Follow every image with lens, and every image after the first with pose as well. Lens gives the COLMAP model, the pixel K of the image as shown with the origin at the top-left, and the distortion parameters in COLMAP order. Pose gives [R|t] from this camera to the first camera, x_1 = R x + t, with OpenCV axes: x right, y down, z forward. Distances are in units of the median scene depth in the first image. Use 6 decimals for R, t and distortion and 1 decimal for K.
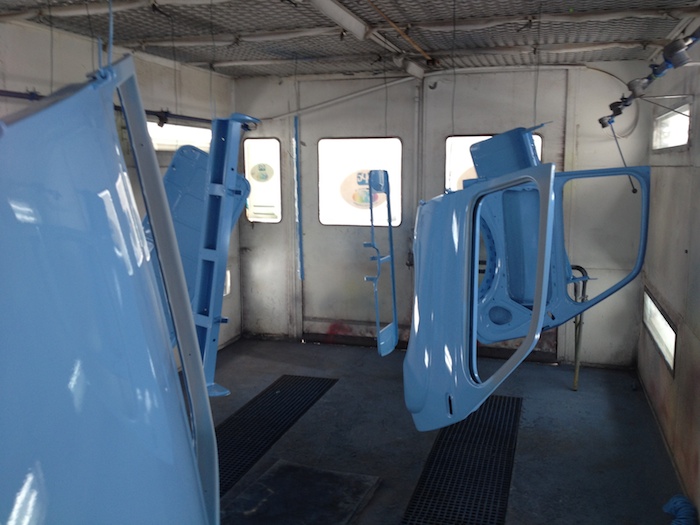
lens RADIAL K [[702.0, 0, 346.9], [0, 702.0, 259.5], [0, 0, 1]] dist [0.141315, -0.354078]
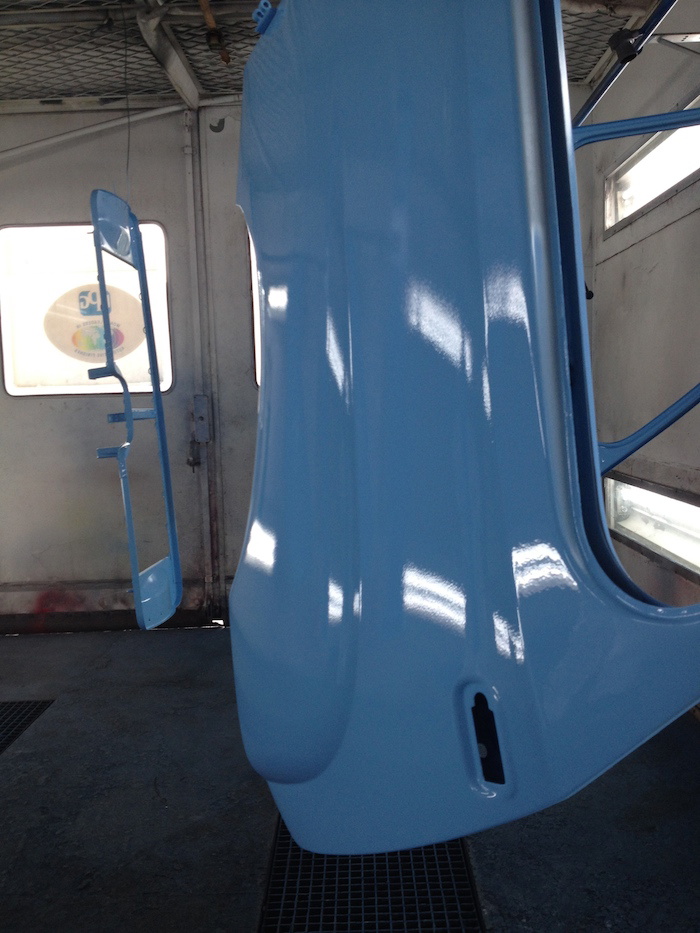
lens RADIAL K [[935.7, 0, 389.6], [0, 935.7, 468.6], [0, 0, 1]] dist [0.141315, -0.354078]
pose [[0.951844, -0.048443, 0.302731, 0.015482], [0.065961, 0.996671, -0.047908, 0.055175], [-0.299402, 0.065569, 0.951871, 0.289890]]
